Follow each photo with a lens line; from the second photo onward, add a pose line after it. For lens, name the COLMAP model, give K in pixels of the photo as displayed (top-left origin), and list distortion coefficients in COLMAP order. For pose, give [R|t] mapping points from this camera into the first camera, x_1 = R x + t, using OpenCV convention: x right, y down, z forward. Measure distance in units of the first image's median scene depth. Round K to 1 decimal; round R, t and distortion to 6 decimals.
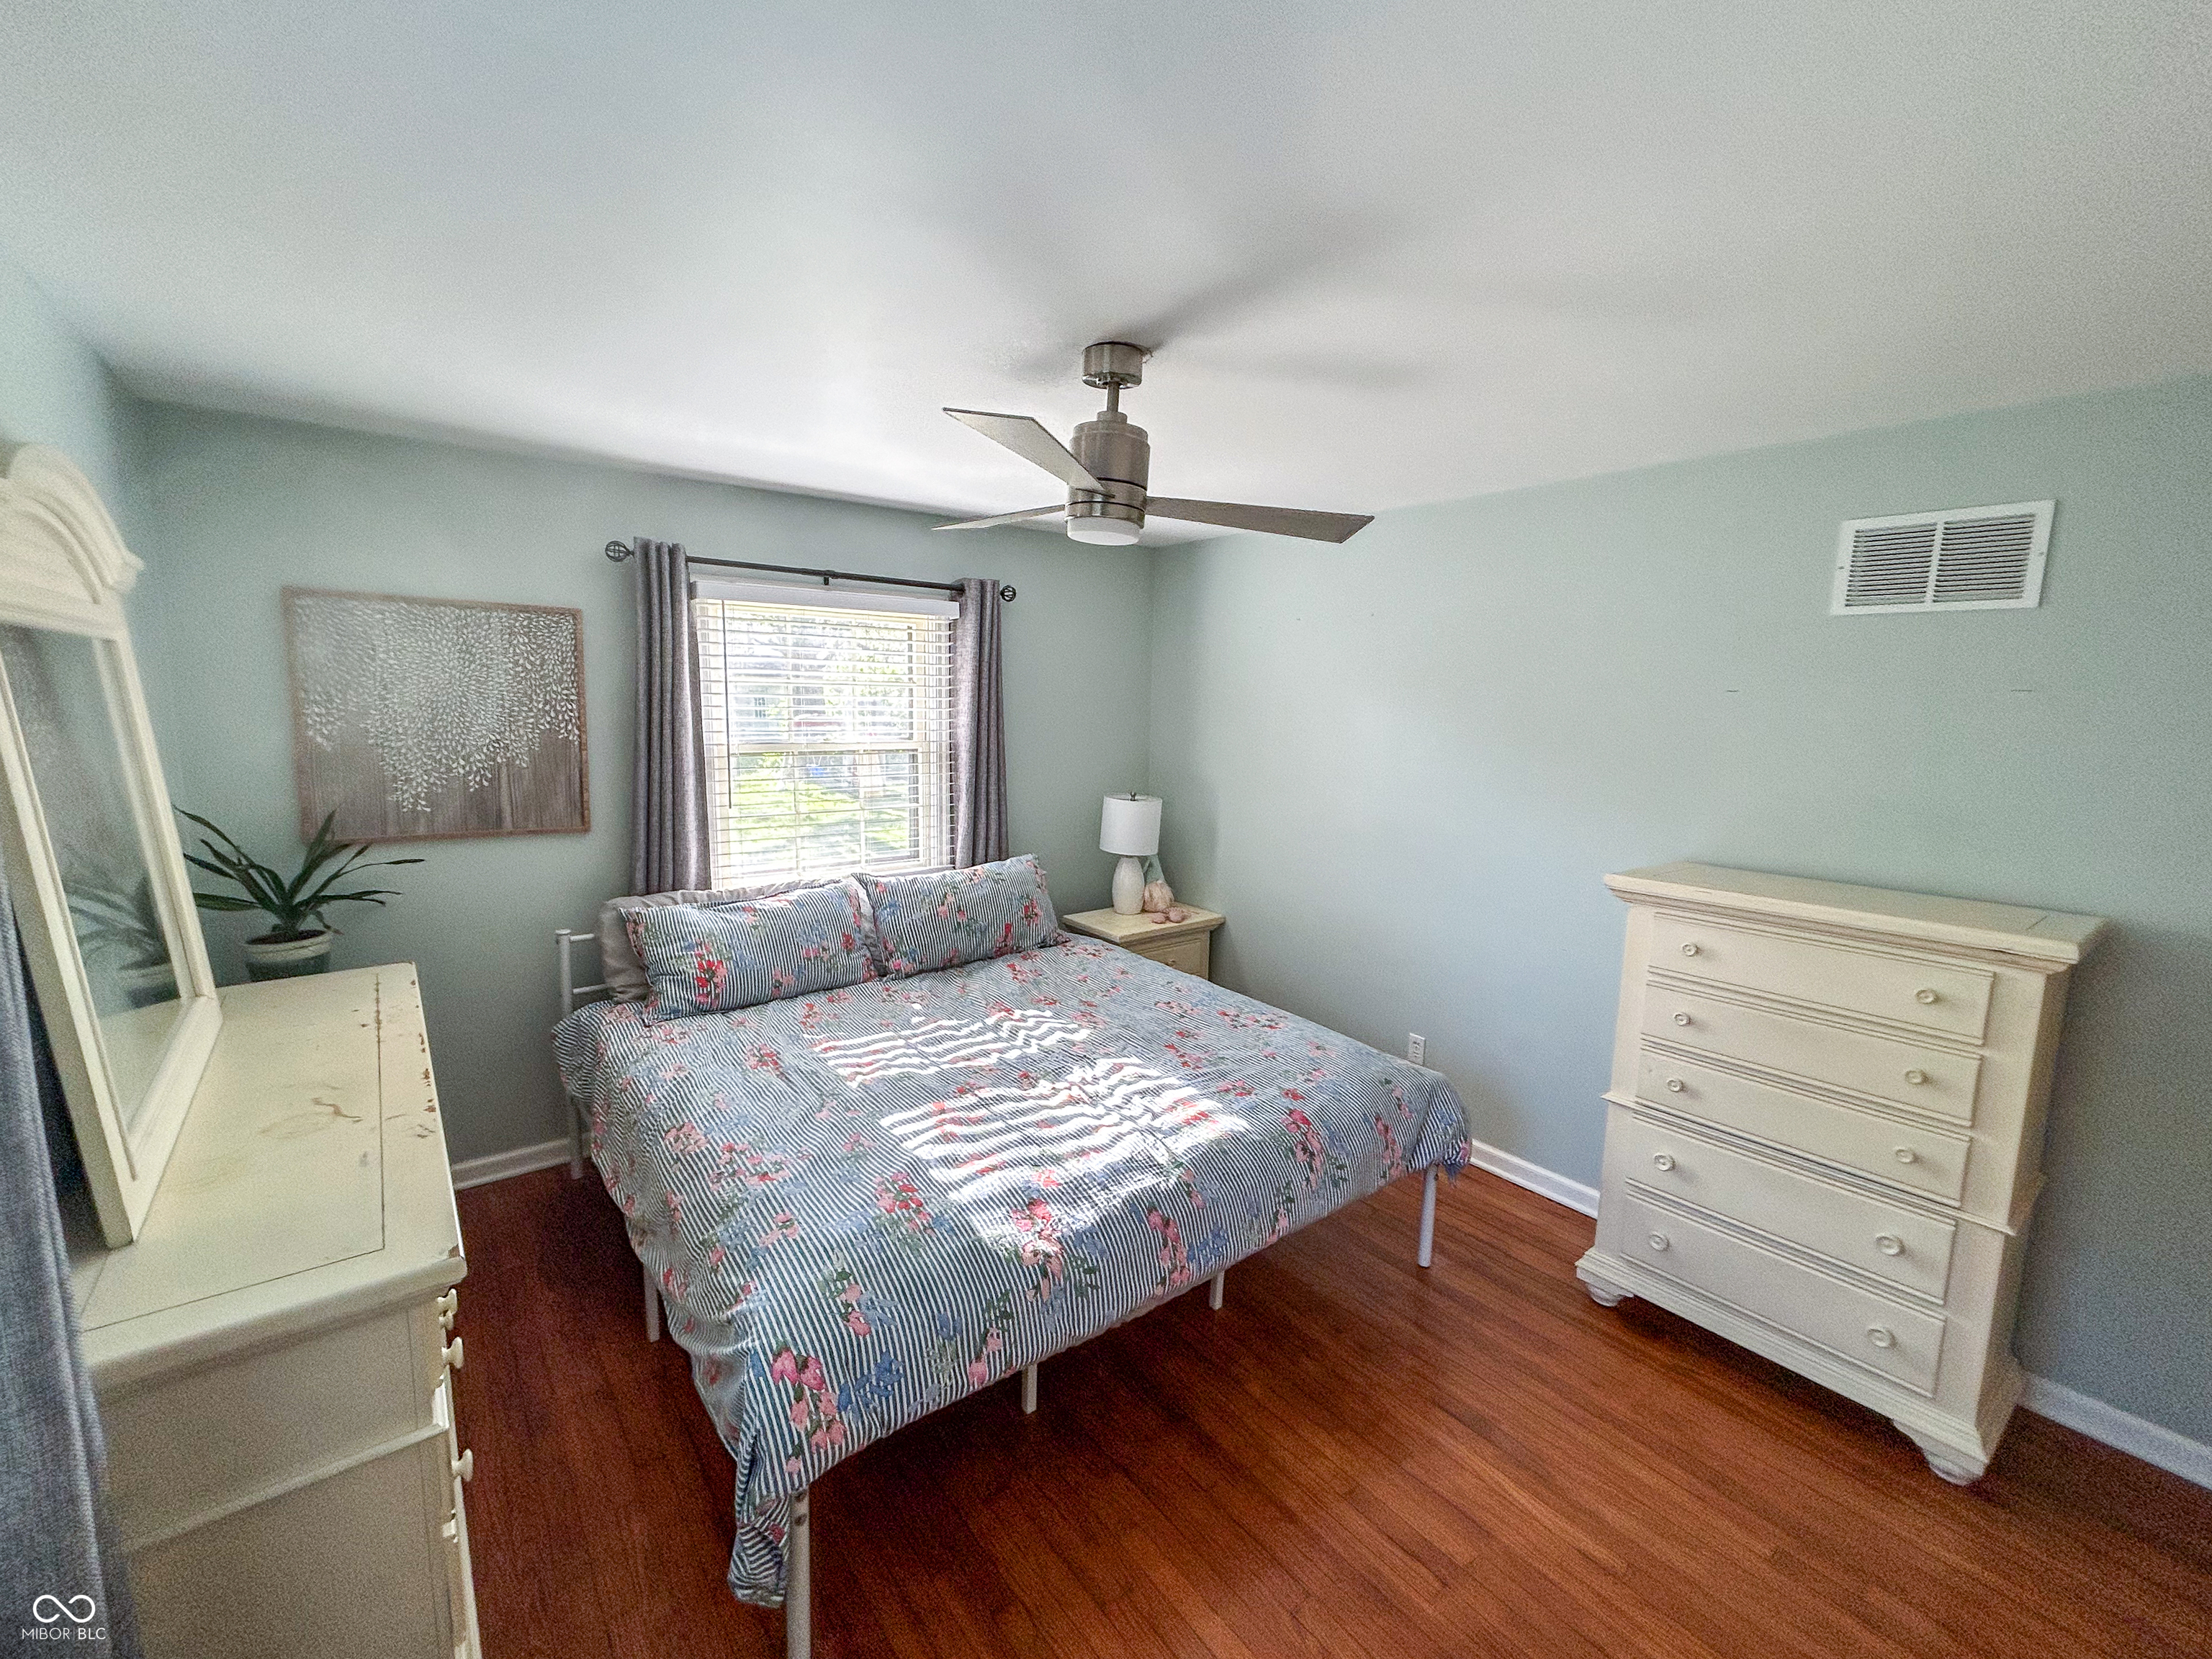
lens RADIAL K [[908.2, 0, 1120.6], [0, 908.2, 828.2], [0, 0, 1]] dist [-0.000414, -0.000063]
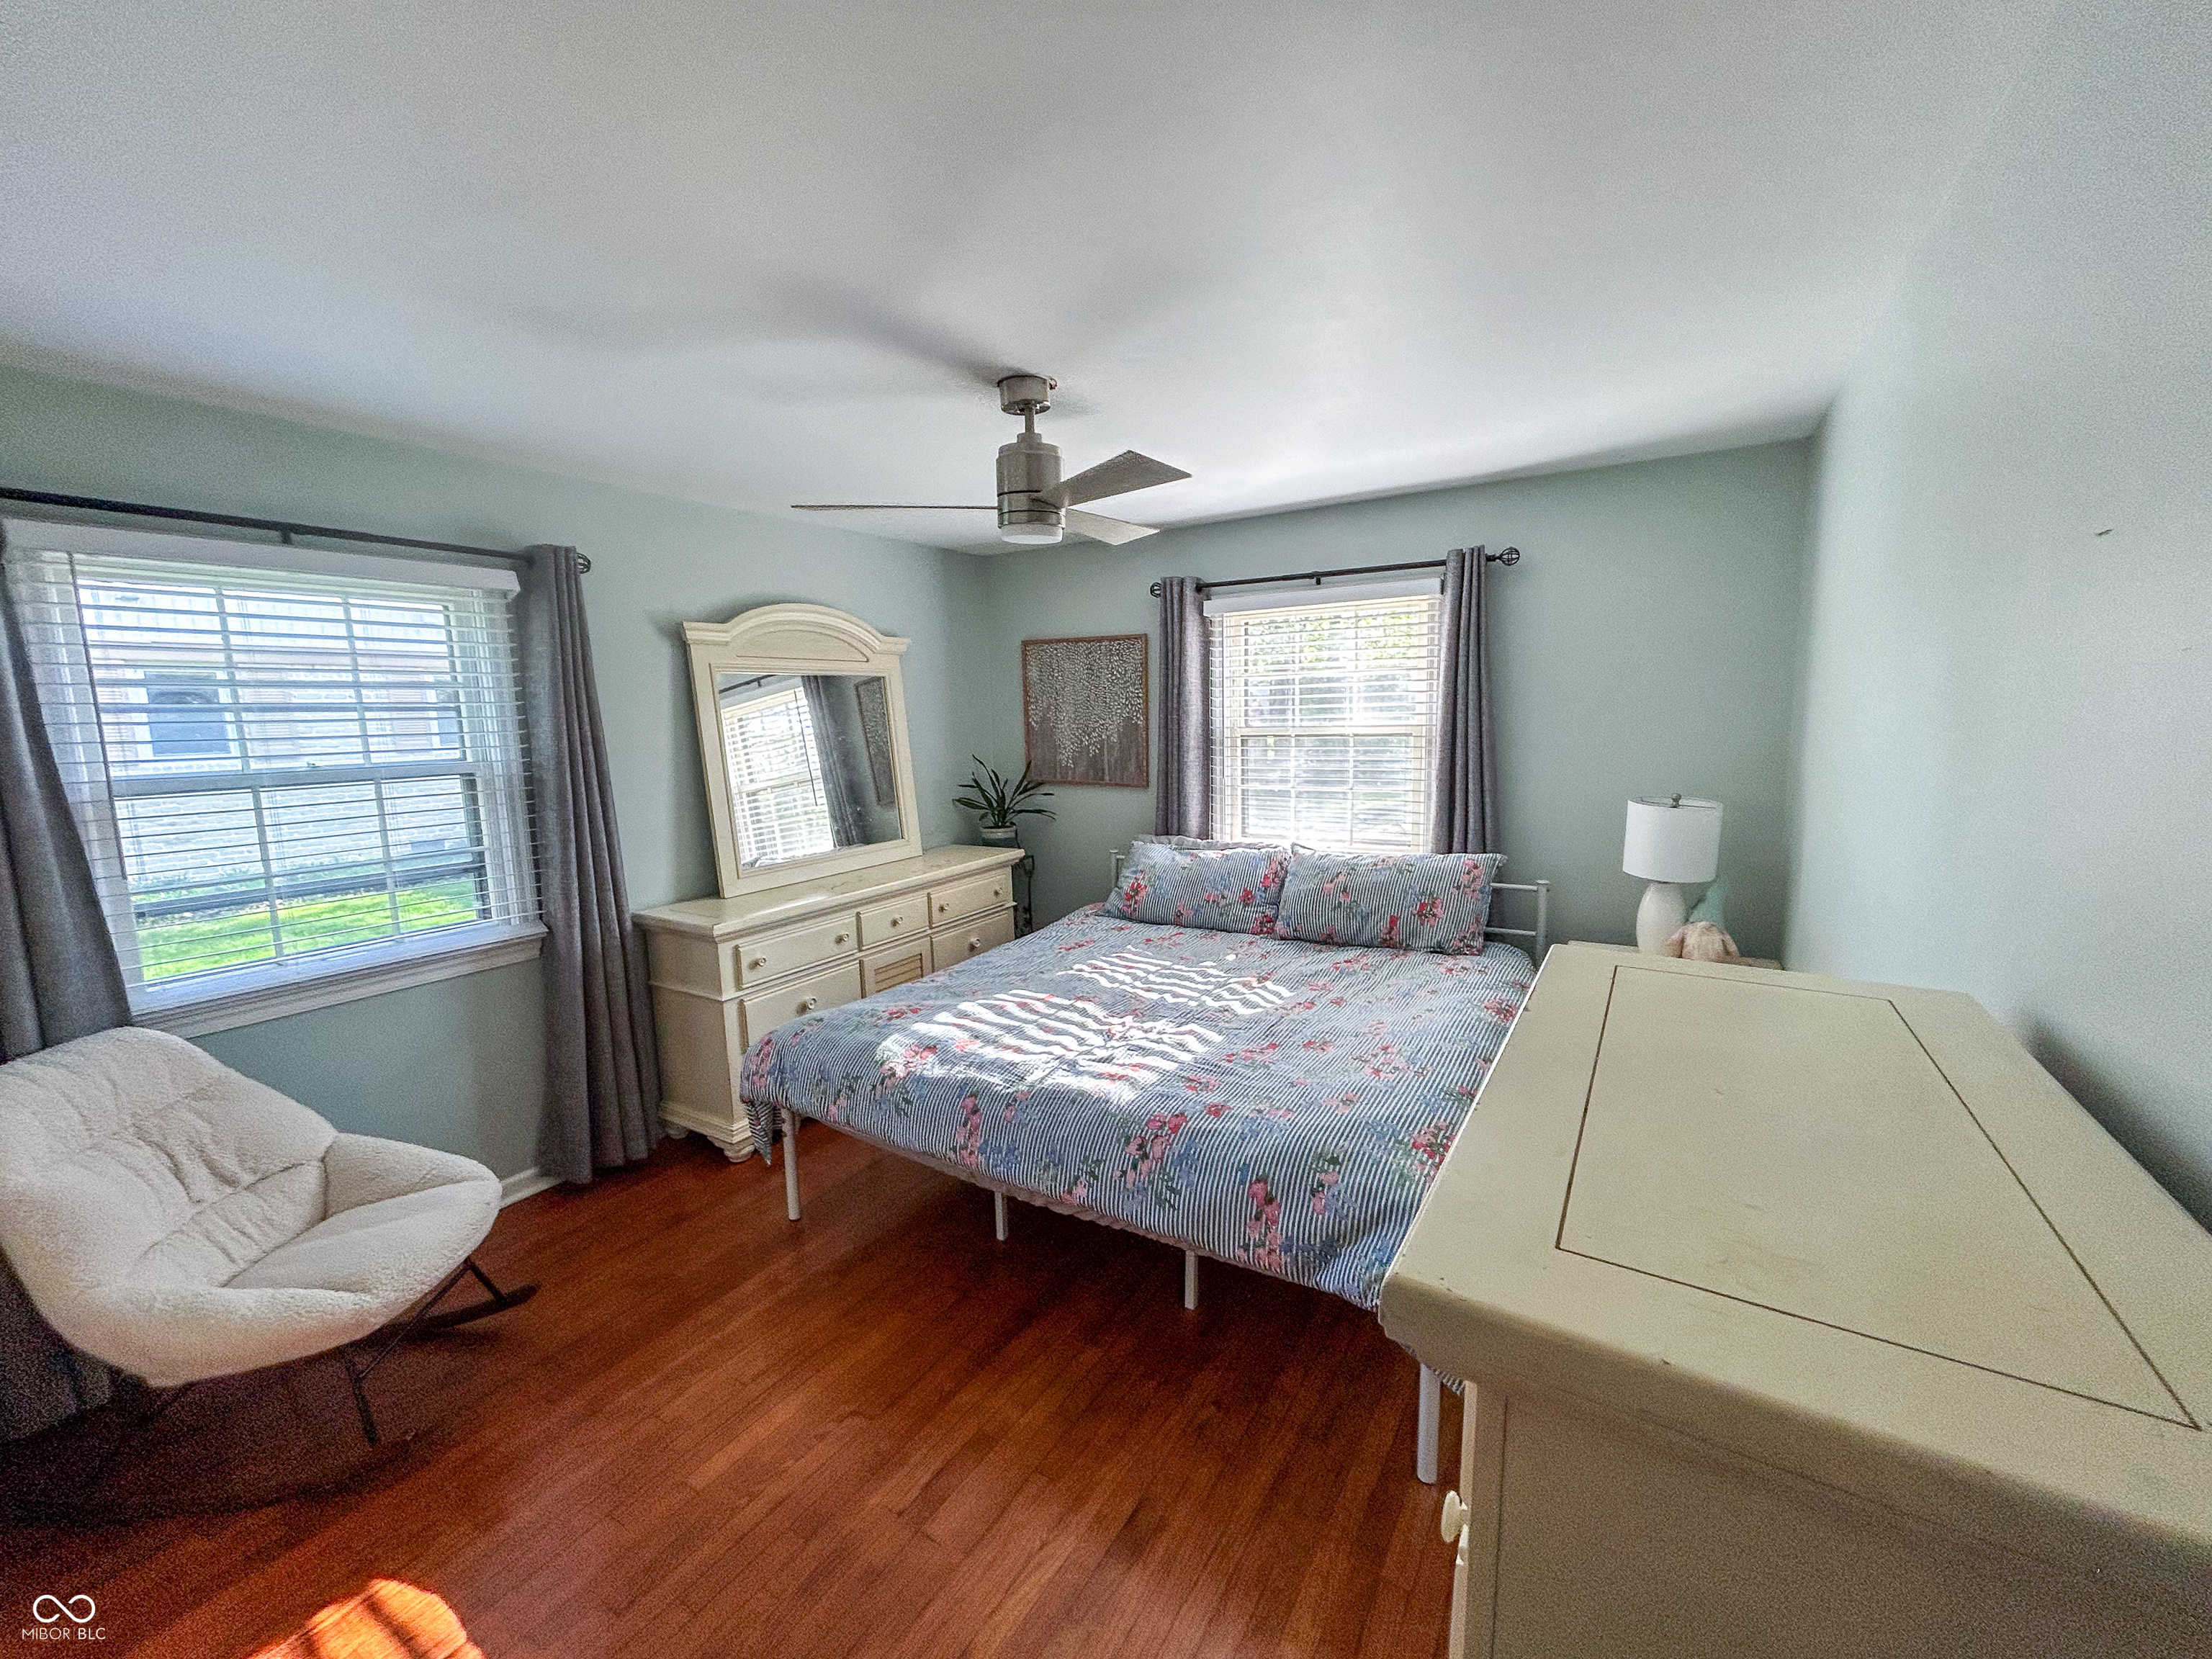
lens RADIAL K [[908.2, 0, 1120.6], [0, 908.2, 828.2], [0, 0, 1]] dist [-0.000414, -0.000063]
pose [[0.346990, 0.098374, -0.932695, 0.921863], [-0.099465, 0.992735, 0.067702, -0.030724], [0.932579, 0.069278, 0.354254, 0.554132]]
